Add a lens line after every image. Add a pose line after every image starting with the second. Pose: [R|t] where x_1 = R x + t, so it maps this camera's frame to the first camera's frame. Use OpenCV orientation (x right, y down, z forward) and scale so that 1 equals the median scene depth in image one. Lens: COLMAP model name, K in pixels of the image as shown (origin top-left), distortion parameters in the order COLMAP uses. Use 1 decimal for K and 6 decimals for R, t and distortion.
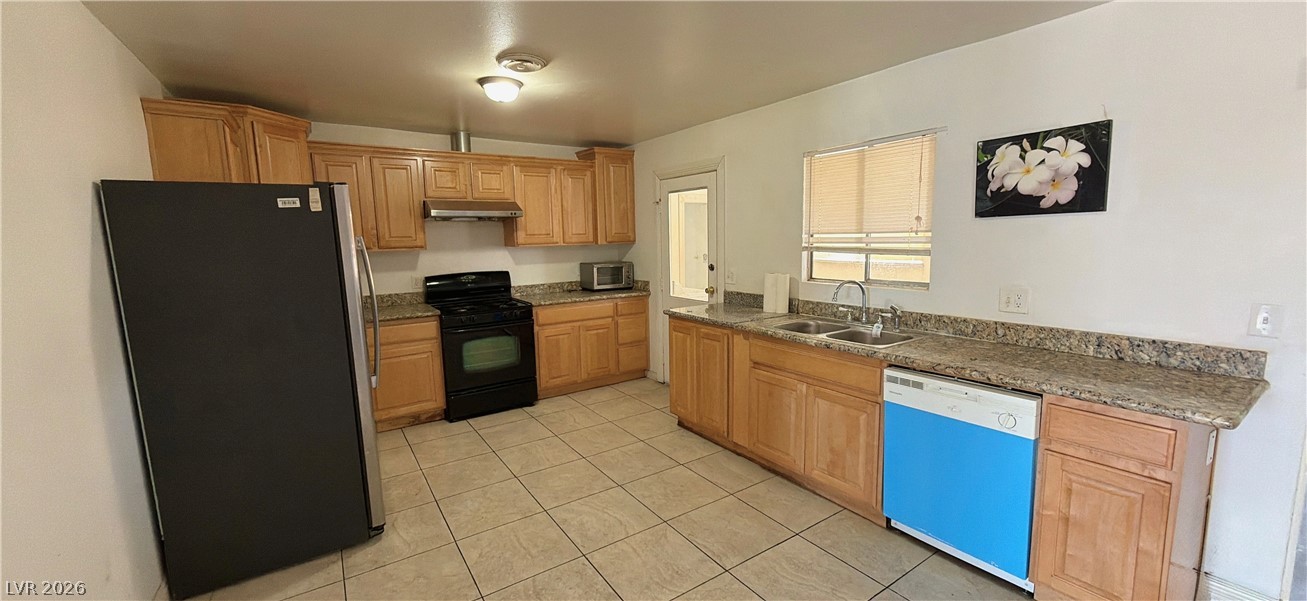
lens RADIAL K [[496.4, 0, 649.0], [0, 496.4, 299.5], [0, 0, 1]] dist [0.003570, 0.000374]
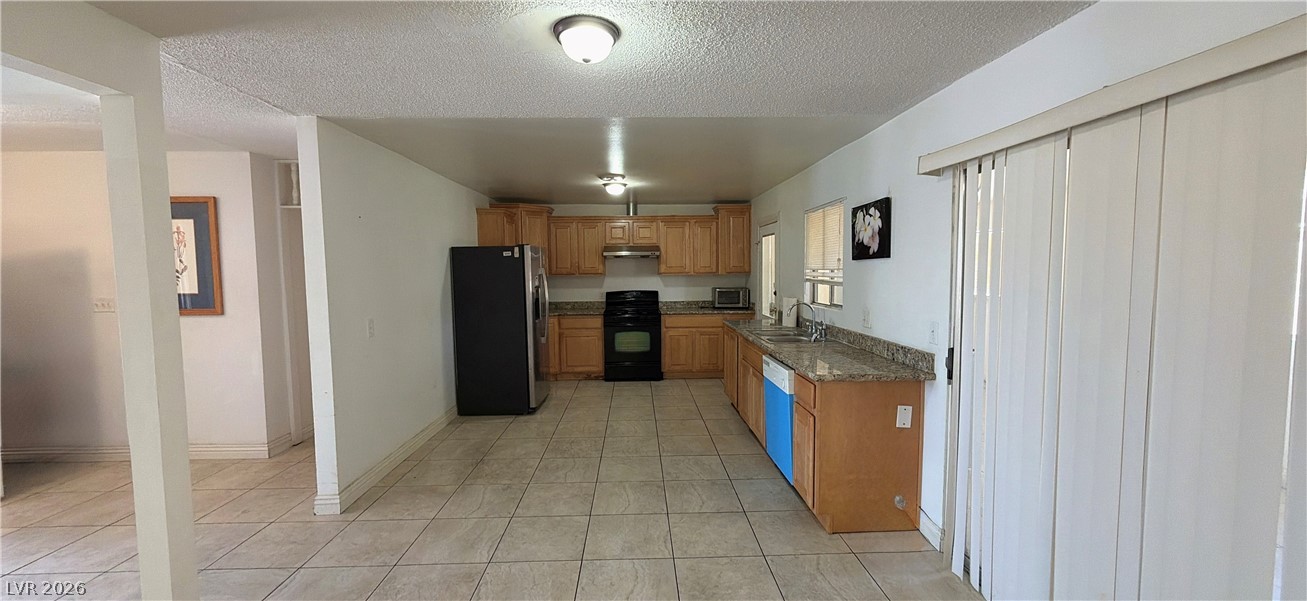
lens RADIAL K [[496.4, 0, 653.0], [0, 496.4, 302.5], [0, 0, 1]] dist [0.003570, 0.000374]
pose [[0.845961, 0.048834, -0.531004, 0.542660], [-0.076263, 0.996641, -0.029840, 0.024682], [0.527763, 0.065740, 0.846844, -0.292043]]
